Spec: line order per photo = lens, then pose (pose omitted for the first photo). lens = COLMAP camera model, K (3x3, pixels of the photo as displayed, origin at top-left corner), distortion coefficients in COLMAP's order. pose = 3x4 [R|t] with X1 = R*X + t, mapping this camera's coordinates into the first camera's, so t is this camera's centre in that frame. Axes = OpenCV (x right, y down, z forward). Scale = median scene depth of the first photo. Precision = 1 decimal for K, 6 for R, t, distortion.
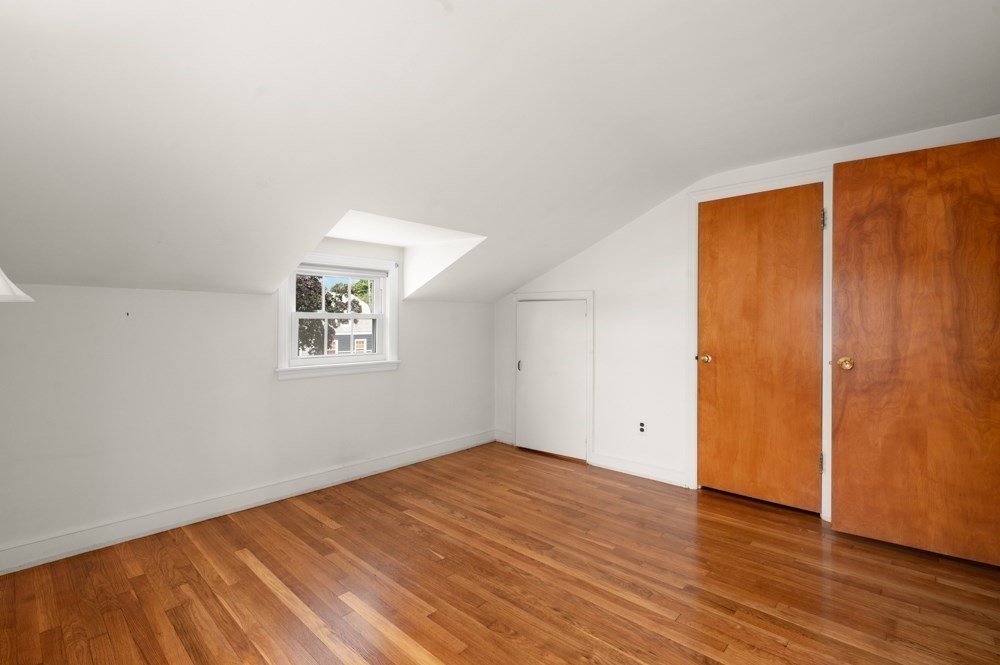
lens RADIAL K [[459.0, 0, 500.9], [0, 459.0, 327.1], [0, 0, 1]] dist [0.000127, -0.000909]
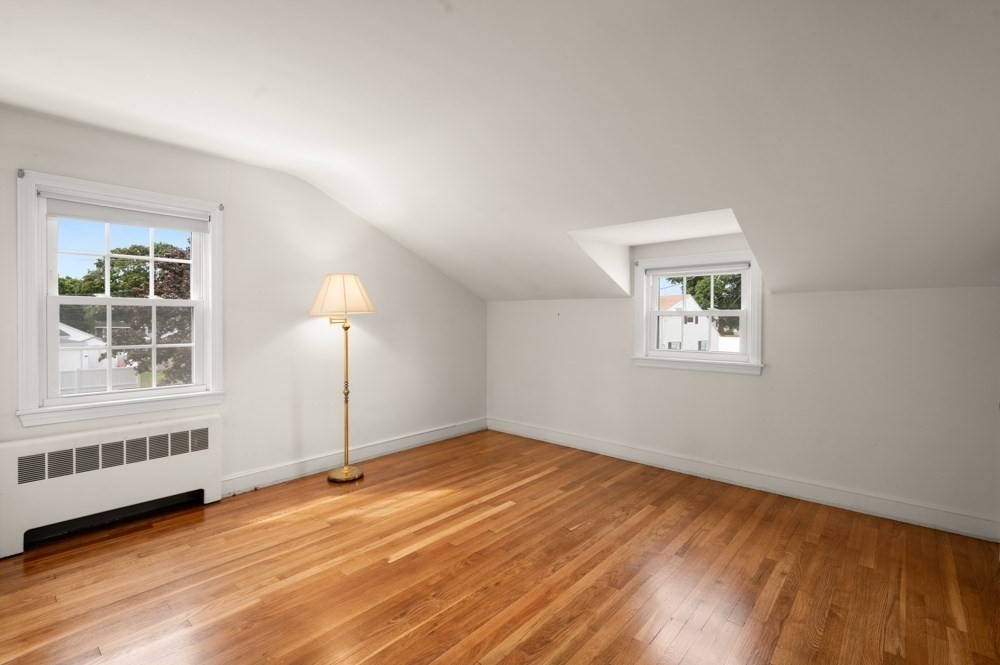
lens RADIAL K [[459.0, 0, 501.0], [0, 459.0, 326.2], [0, 0, 1]] dist [0.000127, -0.000909]
pose [[0.017075, 0.014230, -0.999753, 0.921265], [-0.013511, 0.999811, 0.014000, -0.001105], [0.999763, 0.013269, 0.017264, 0.764075]]
